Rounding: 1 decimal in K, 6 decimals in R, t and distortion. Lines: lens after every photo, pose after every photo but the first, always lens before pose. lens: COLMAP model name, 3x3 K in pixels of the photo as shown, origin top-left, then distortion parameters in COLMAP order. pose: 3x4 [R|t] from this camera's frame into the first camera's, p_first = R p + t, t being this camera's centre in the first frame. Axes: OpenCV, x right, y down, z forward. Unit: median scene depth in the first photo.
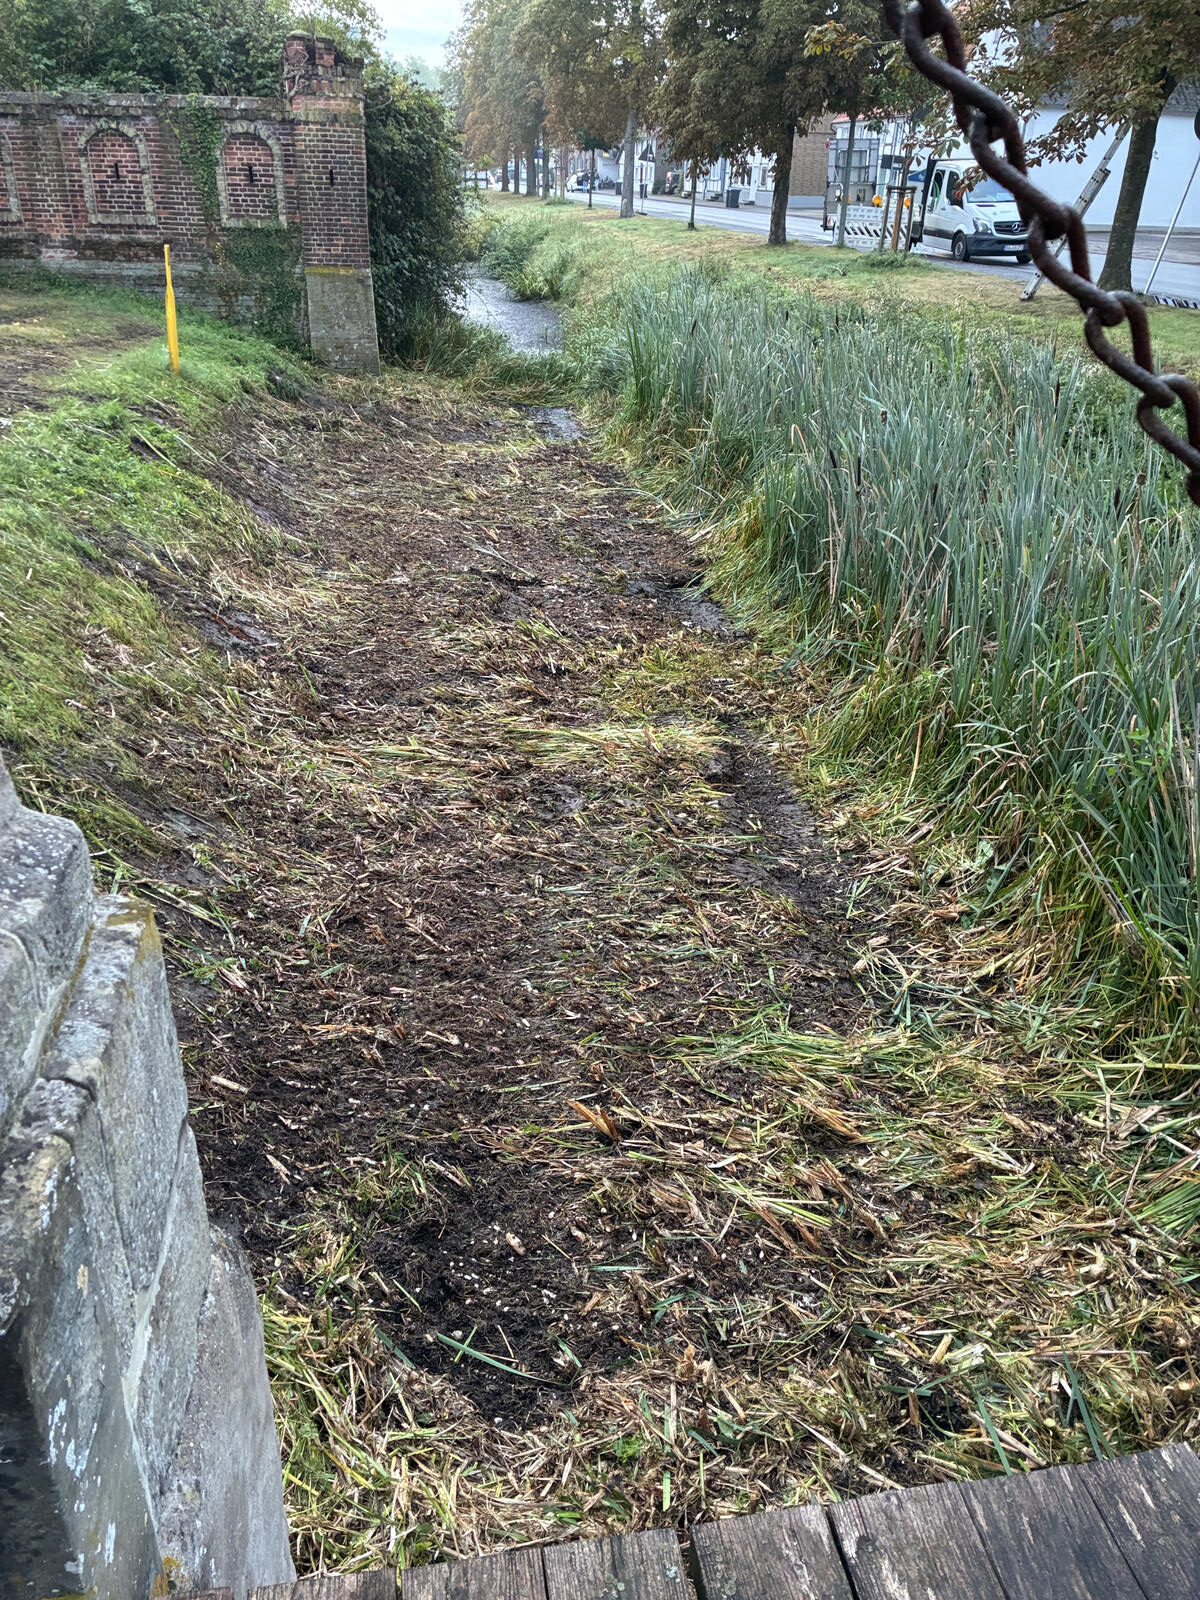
lens RADIAL K [[1188.6, 0, 600.0], [0, 1188.6, 800.0], [0, 0, 1]] dist [0.087340, -0.102008]
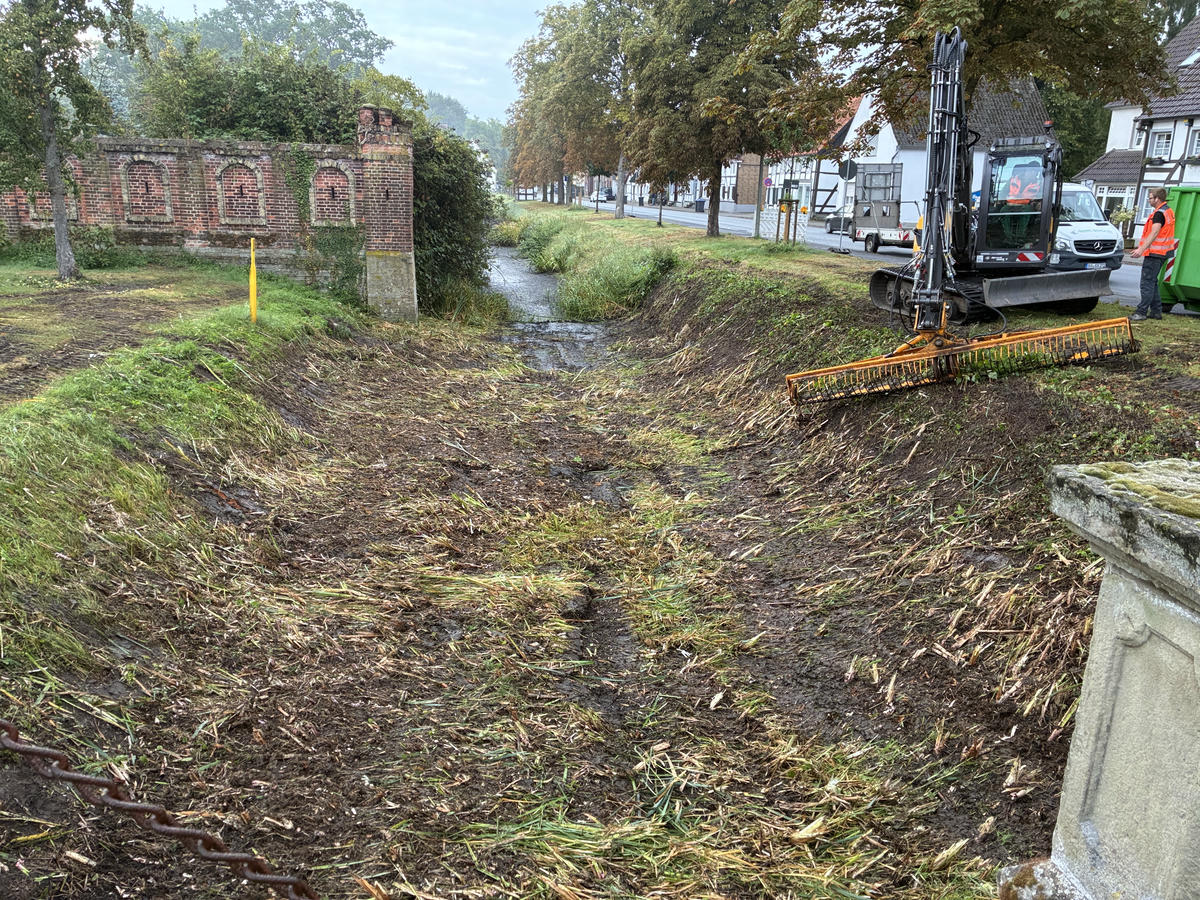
lens RADIAL K [[904.3, 0, 597.9], [0, 904.3, 445.0], [0, 0, 1]] dist [0.028676, 0.003142]
pose [[0.999740, 0.006067, -0.021990, 0.153031], [-0.010399, 0.979204, -0.202610, -0.000450], [0.020304, 0.202786, 0.979013, -0.013262]]
